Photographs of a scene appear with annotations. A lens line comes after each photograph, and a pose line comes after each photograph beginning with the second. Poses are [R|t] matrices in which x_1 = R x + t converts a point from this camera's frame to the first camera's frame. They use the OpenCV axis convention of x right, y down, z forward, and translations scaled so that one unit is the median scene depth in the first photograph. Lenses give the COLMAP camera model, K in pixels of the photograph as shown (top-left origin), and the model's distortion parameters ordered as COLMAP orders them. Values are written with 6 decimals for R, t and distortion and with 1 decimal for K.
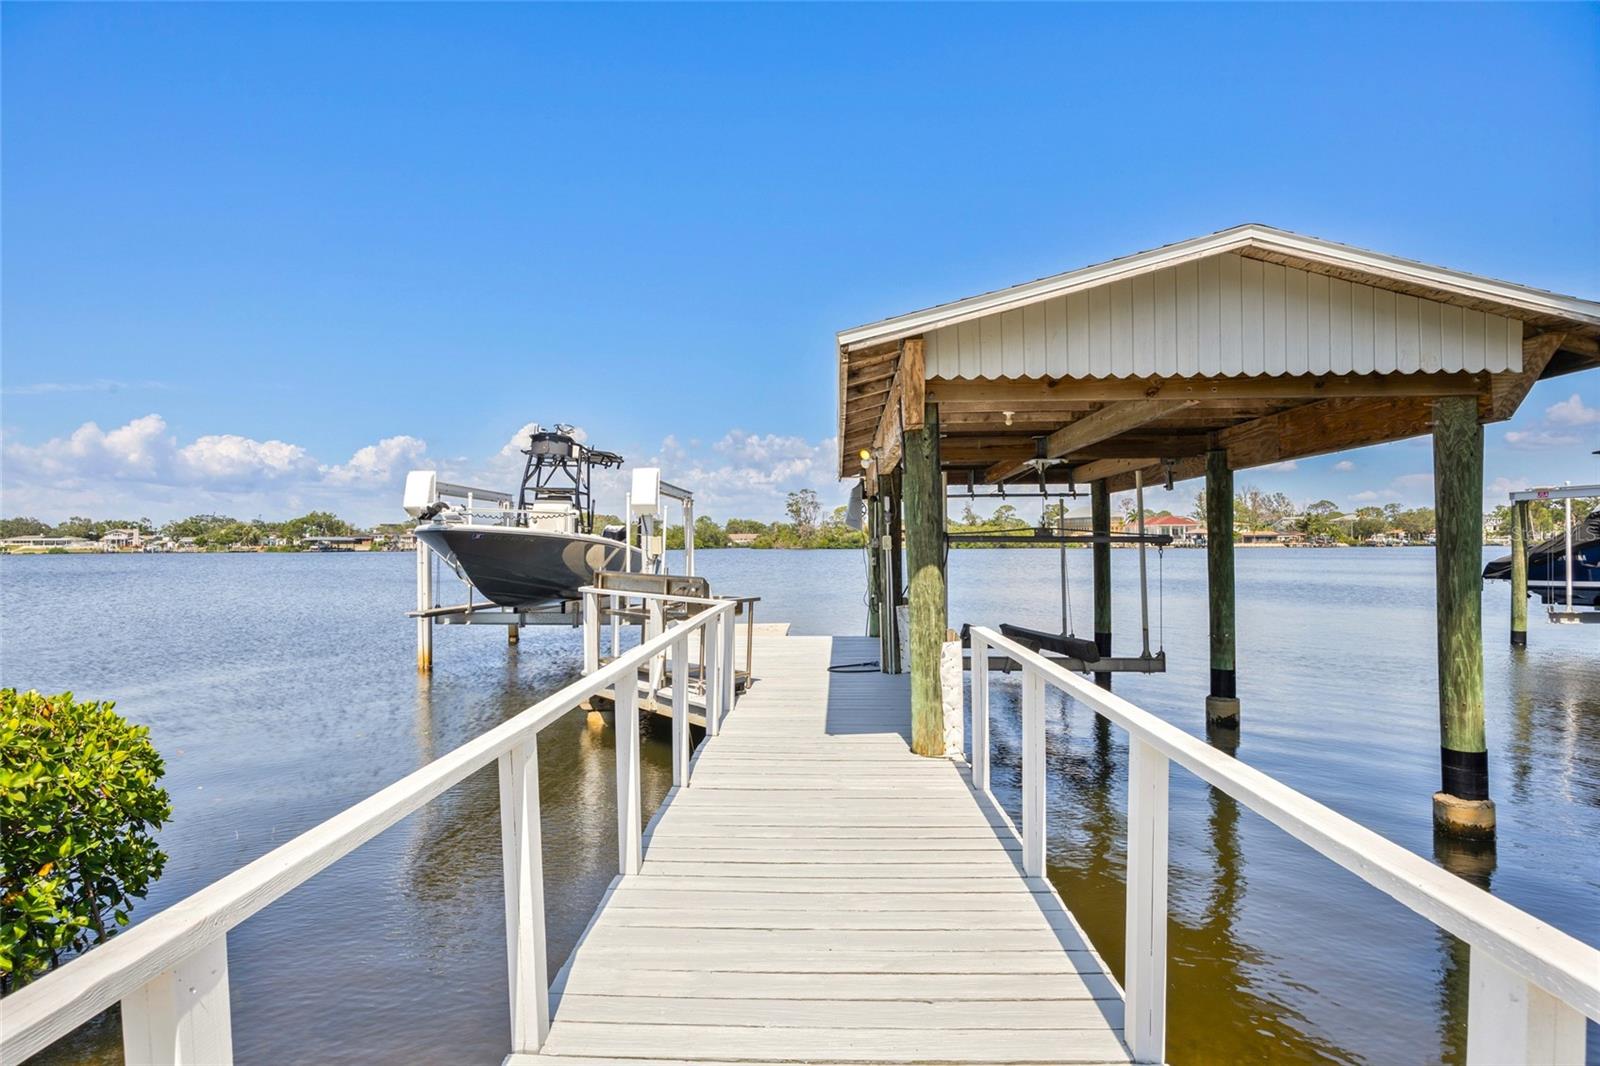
lens RADIAL K [[607.8, 0, 795.2], [0, 607.8, 524.7], [0, 0, 1]] dist [0.001959, 0.000130]
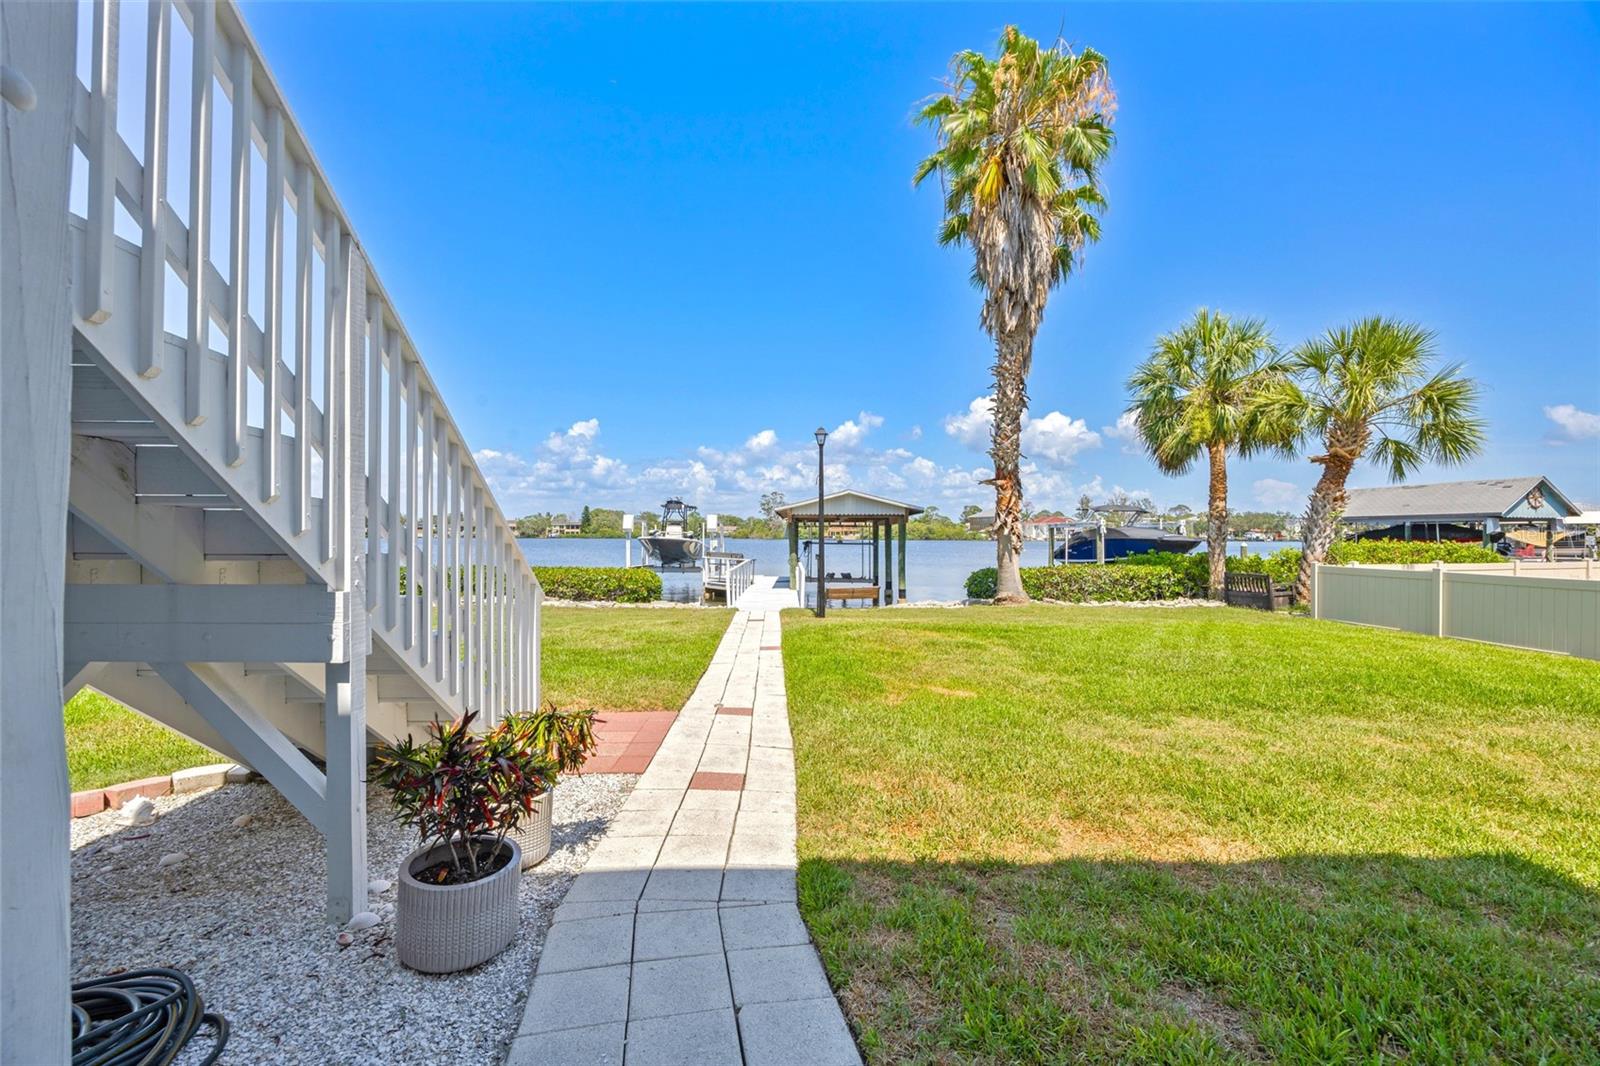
lens RADIAL K [[621.4, 0, 791.3], [0, 621.4, 528.8], [0, 0, 1]] dist [-0.000663, 0.000234]
pose [[0.999214, 0.010211, 0.038305, 0.001490], [-0.011327, 0.999514, 0.029034, -0.019830], [-0.037989, -0.029446, 0.998844, -0.306789]]
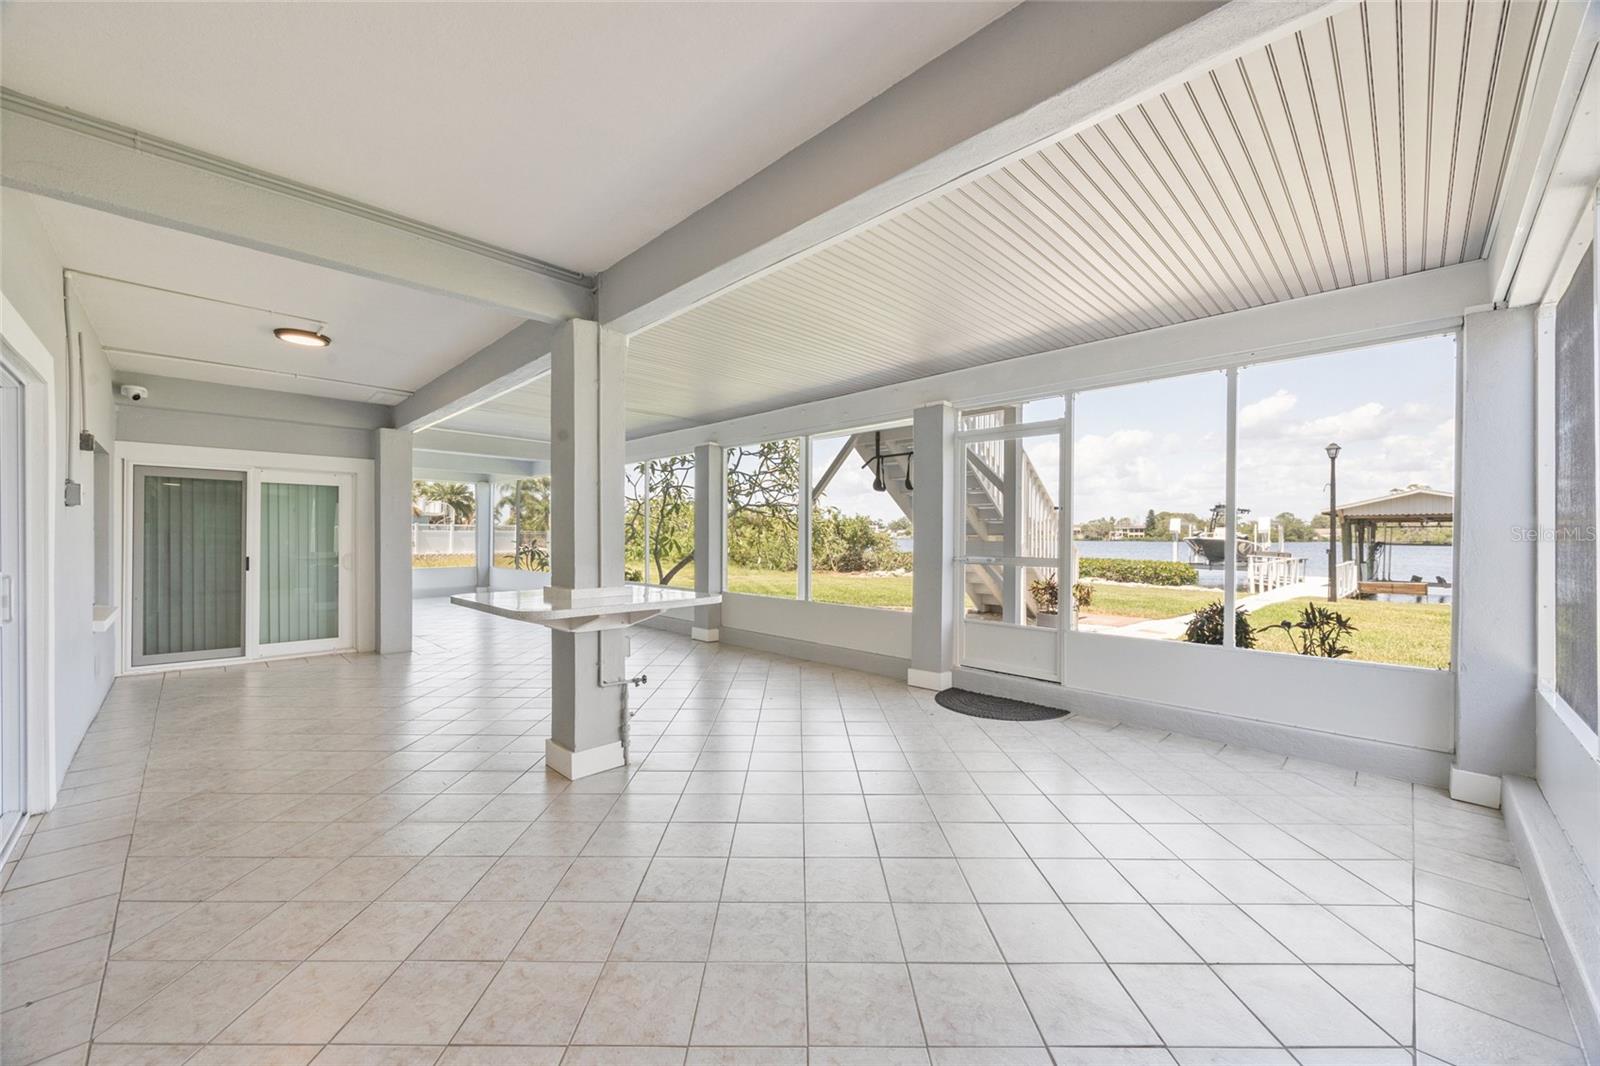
lens RADIAL K [[621.4, 0, 791.3], [0, 621.4, 528.8], [0, 0, 1]] dist [-0.000663, 0.000234]
pose [[0.683320, 0.000854, -0.730119, 0.063965], [0.018367, 0.999663, 0.018359, -0.022544], [0.729888, -0.025955, 0.683074, -0.450372]]
